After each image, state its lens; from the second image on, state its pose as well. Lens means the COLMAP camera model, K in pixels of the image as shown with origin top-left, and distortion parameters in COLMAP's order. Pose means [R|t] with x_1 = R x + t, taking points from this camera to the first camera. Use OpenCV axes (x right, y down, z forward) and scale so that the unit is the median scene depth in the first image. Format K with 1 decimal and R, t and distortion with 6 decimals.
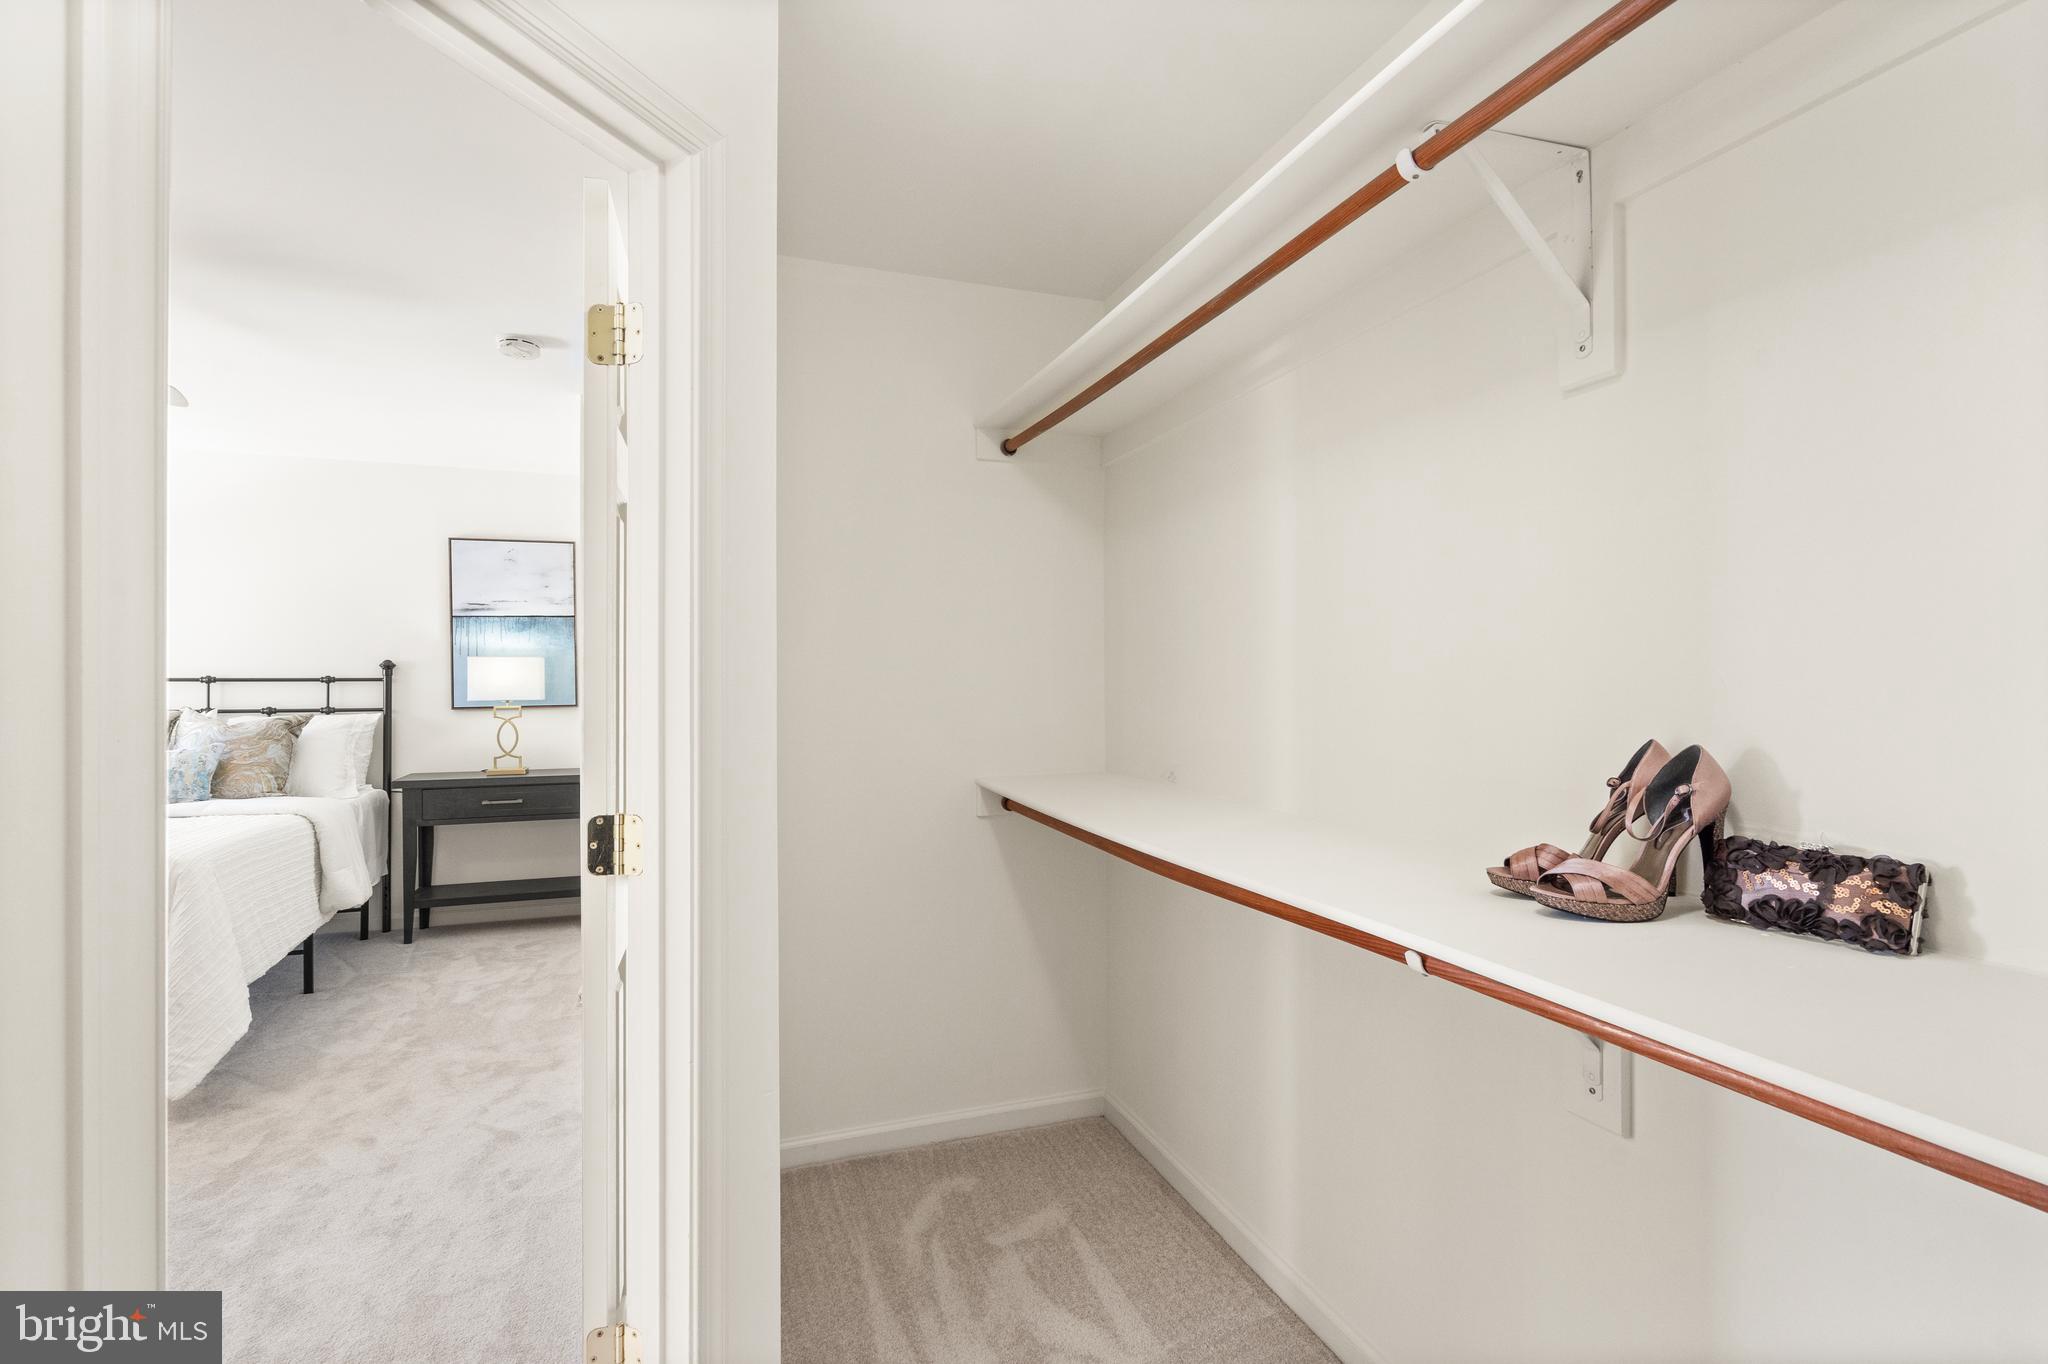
lens RADIAL K [[949.7, 0, 1024.0], [0, 949.7, 682.0], [0, 0, 1]] dist [0.001353, 0.000500]
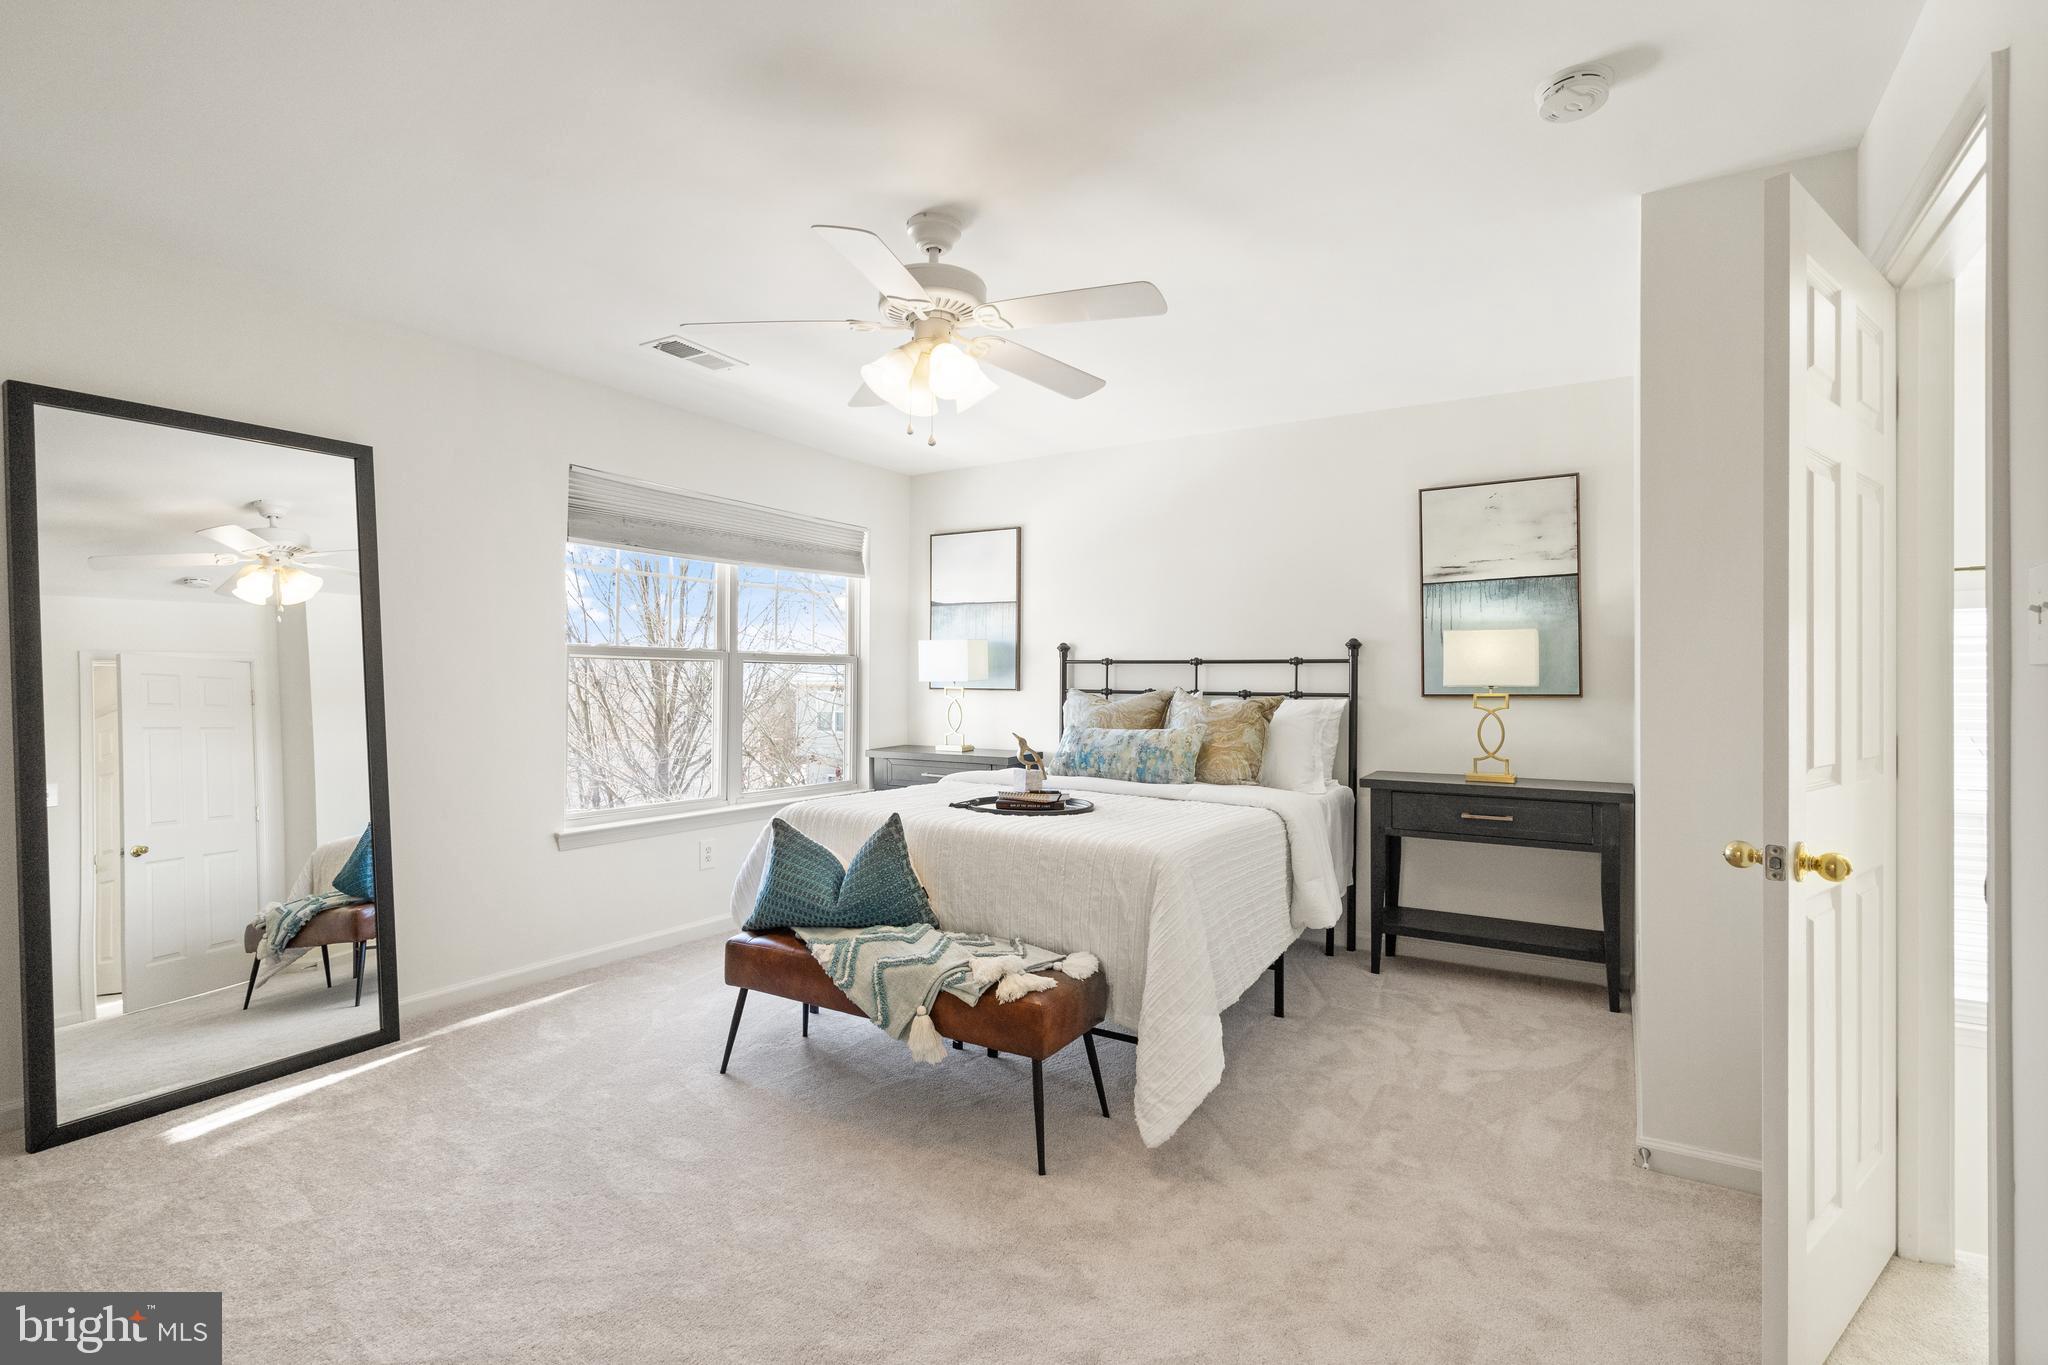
lens RADIAL K [[903.4, 0, 1036.0], [0, 903.4, 674.9], [0, 0, 1]] dist [0.002061, 0.000369]
pose [[0.622273, -0.004061, -0.782789, -0.213825], [-0.008925, 0.999885, -0.012283, 0.024425], [0.782749, 0.014630, 0.622165, 0.270818]]
